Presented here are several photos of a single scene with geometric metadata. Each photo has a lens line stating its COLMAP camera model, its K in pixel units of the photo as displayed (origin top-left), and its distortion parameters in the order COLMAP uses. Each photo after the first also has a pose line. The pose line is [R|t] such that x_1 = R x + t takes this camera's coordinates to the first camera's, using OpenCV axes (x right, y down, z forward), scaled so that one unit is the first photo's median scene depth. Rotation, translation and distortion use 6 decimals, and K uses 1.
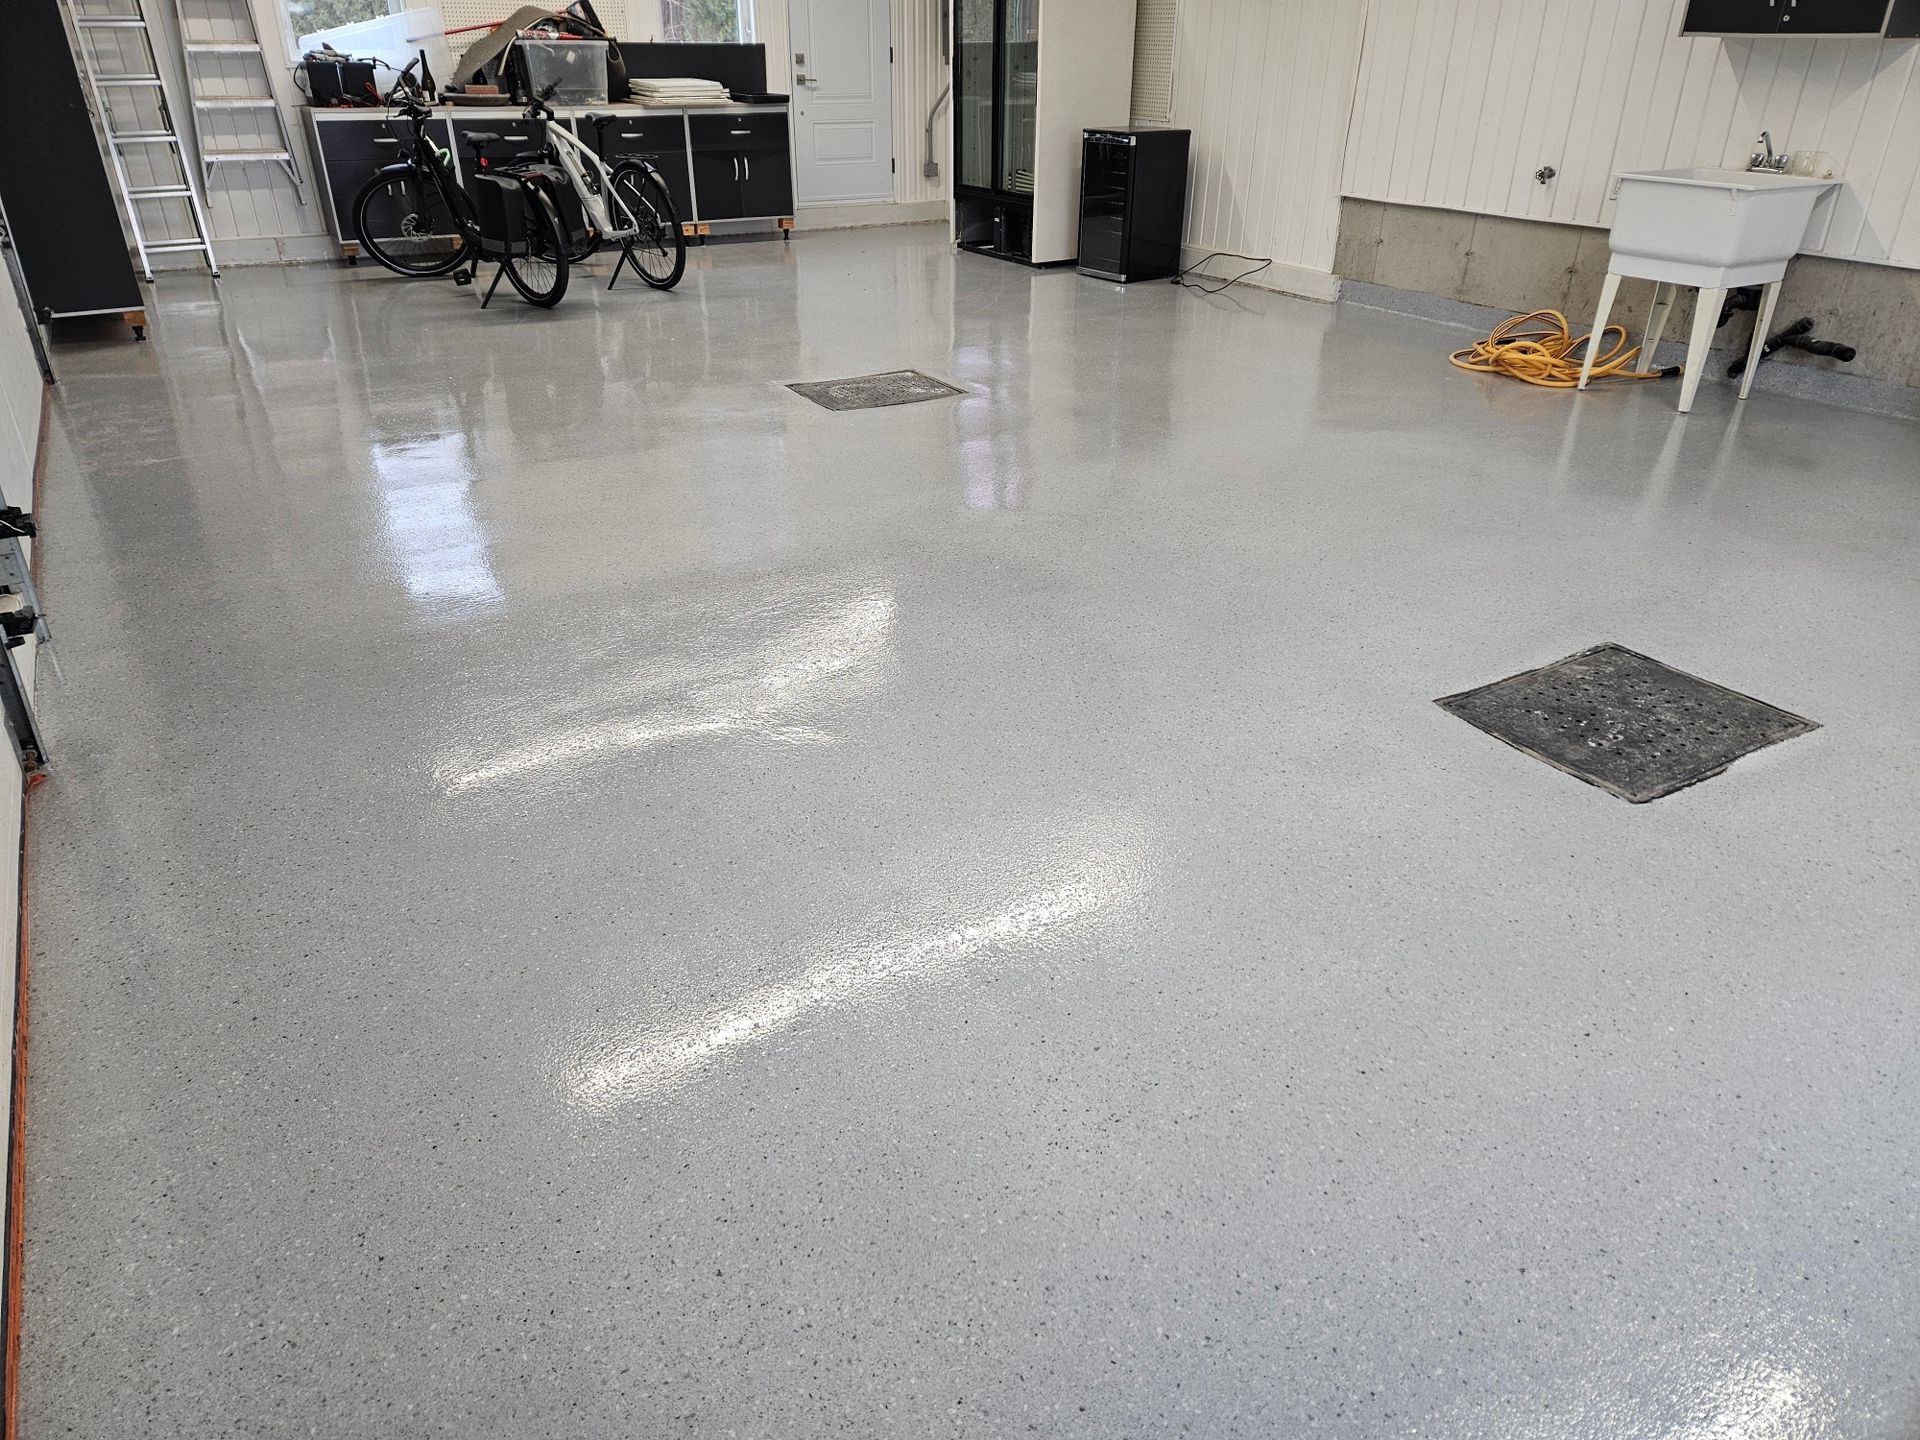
lens RADIAL K [[1265.9, 0, 960.0], [0, 1265.9, 720.0], [0, 0, 1]] dist [-0.006097, -0.002452]
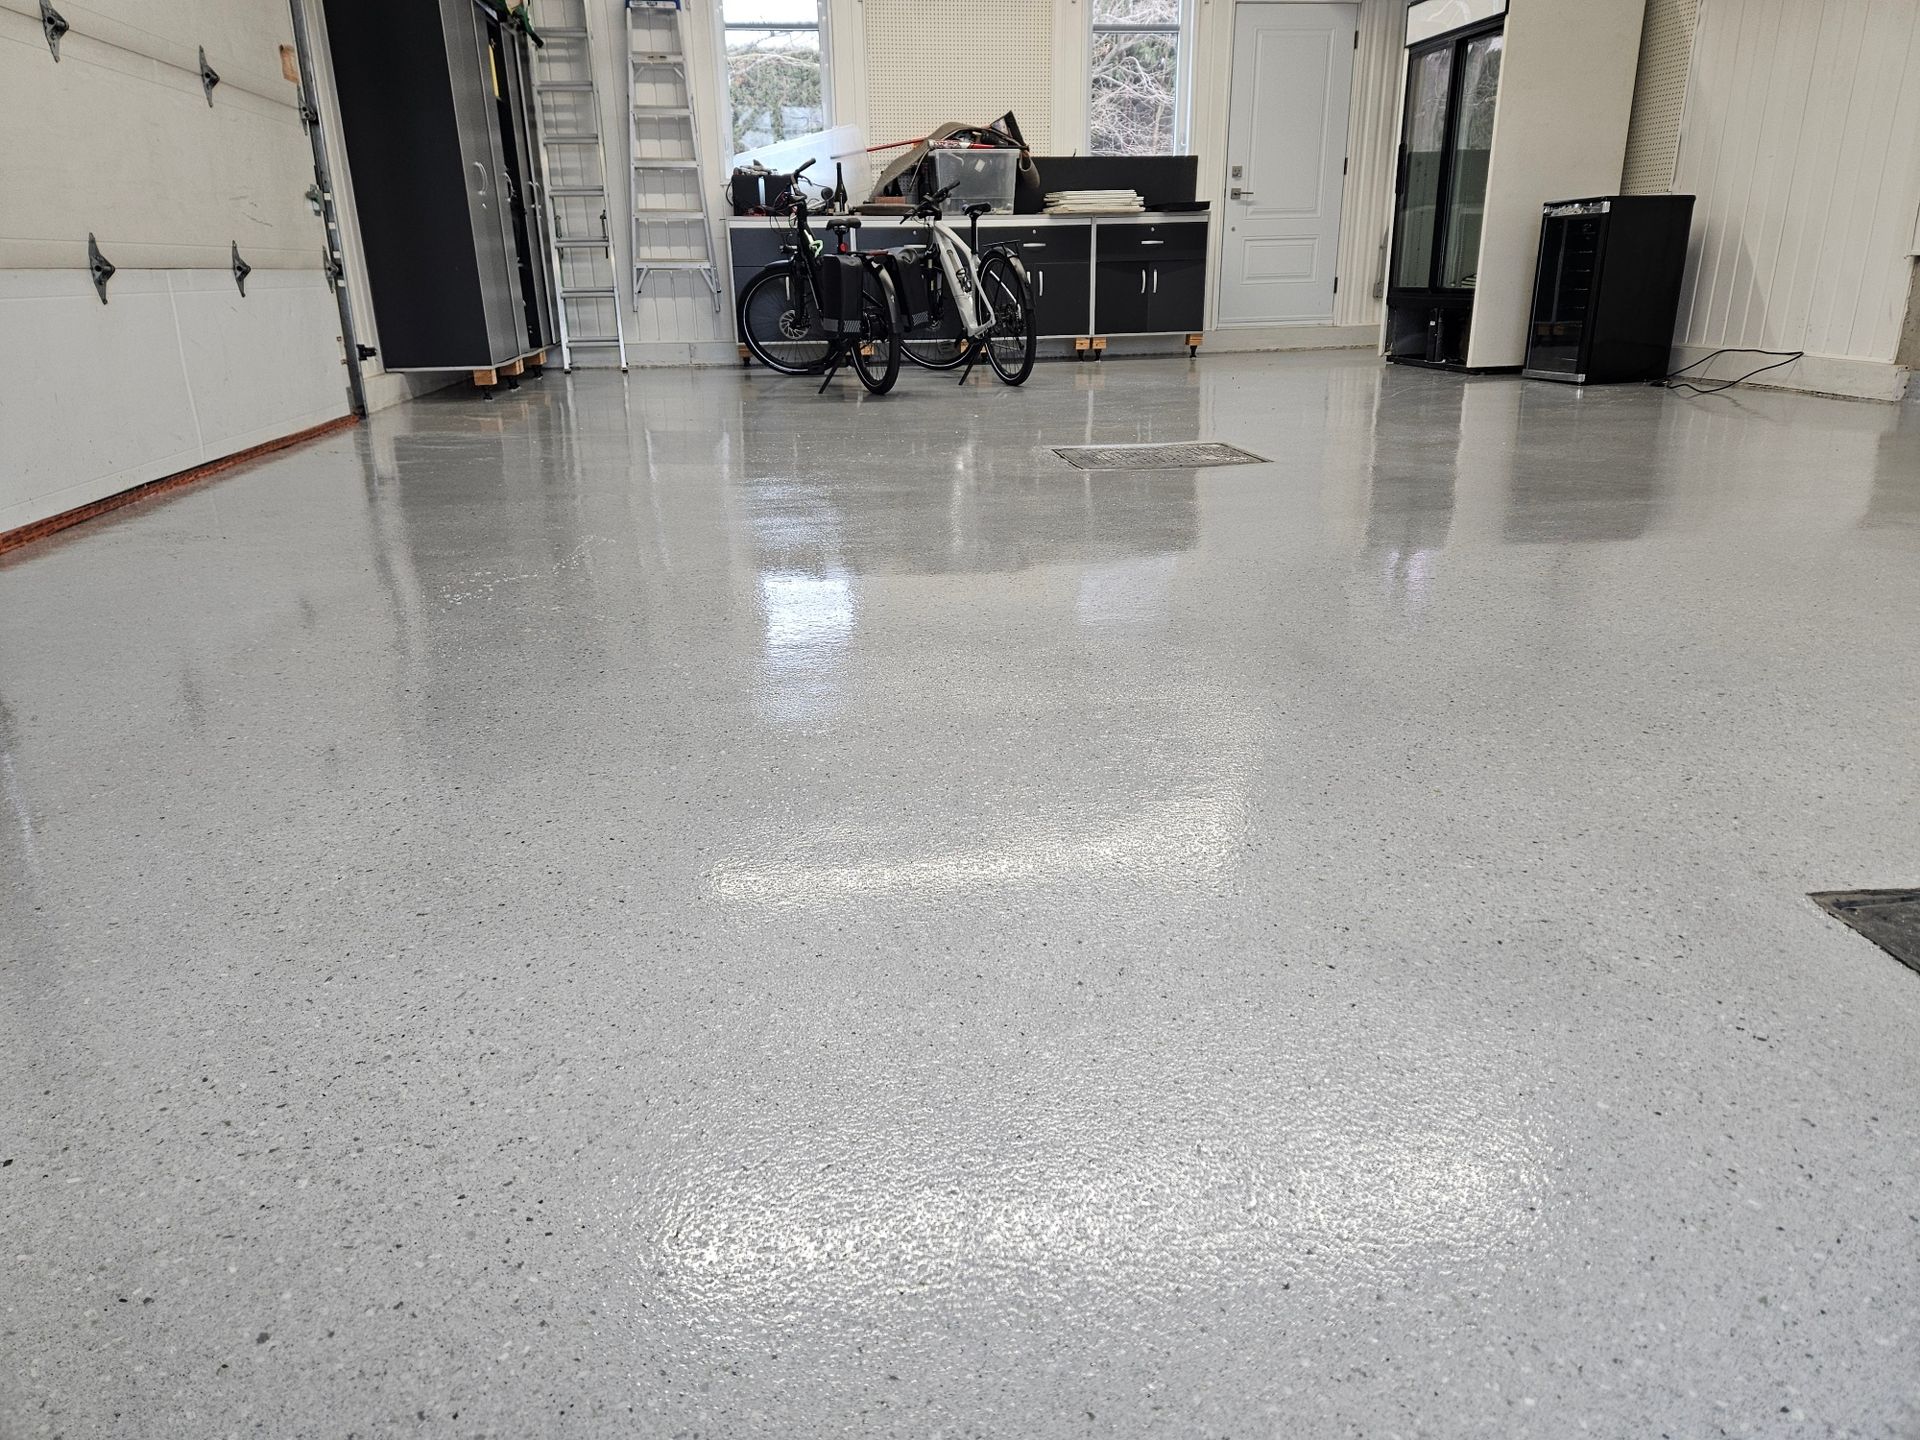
lens RADIAL K [[1291.7, 0, 957.4], [0, 1291.7, 672.6], [0, 0, 1]] dist [0.086783, -0.093013]
pose [[0.919874, 0.096158, -0.380244, 0.096137], [-0.165679, 0.974003, -0.154493, 0.012525], [0.355504, 0.205112, 0.911891, 0.159400]]
